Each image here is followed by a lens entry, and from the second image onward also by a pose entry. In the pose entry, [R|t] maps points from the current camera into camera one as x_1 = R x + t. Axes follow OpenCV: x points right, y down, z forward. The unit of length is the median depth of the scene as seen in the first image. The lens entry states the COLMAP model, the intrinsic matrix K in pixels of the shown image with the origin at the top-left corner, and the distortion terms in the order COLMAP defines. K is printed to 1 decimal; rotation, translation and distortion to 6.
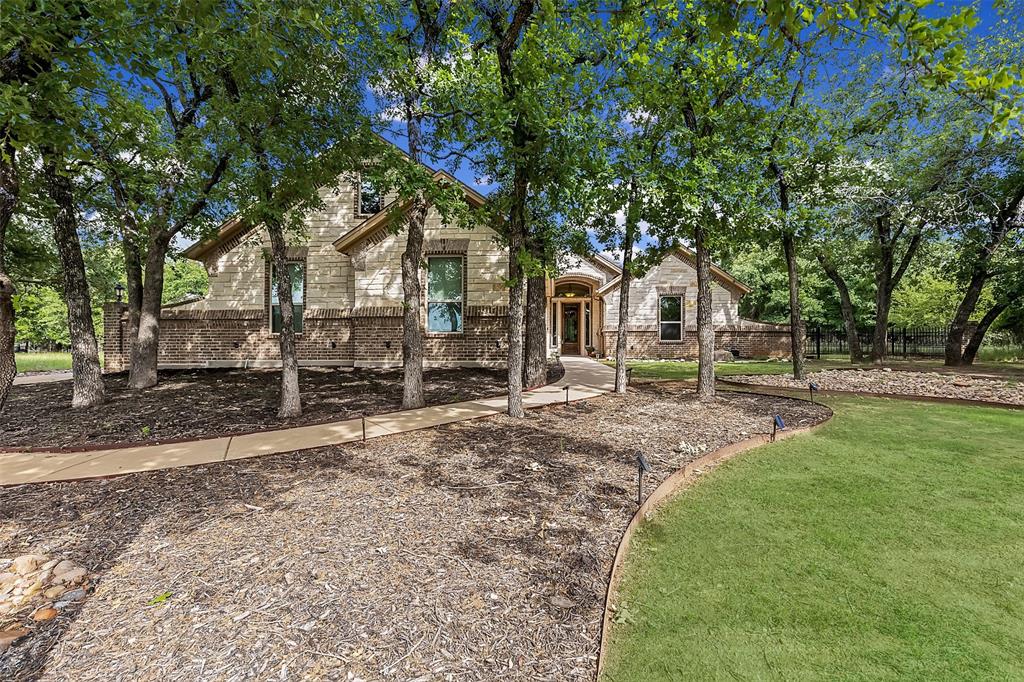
lens RADIAL K [[464.4, 0, 512.0], [0, 464.4, 341.0], [0, 0, 1]] dist [-0.000968, -0.000098]
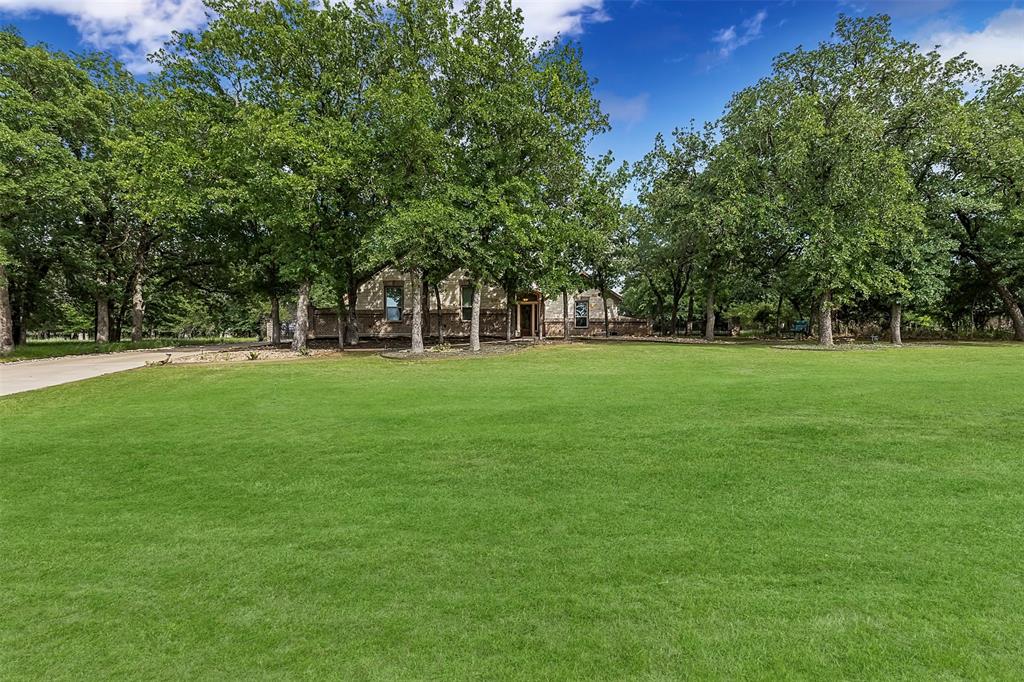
lens RADIAL K [[464.4, 0, 512.0], [0, 464.4, 341.0], [0, 0, 1]] dist [-0.000968, -0.000098]
pose [[0.995820, -0.000159, 0.091335, -0.133301], [-0.000917, 0.999931, 0.011738, 0.049873], [-0.091331, -0.011772, 0.995751, -1.163307]]
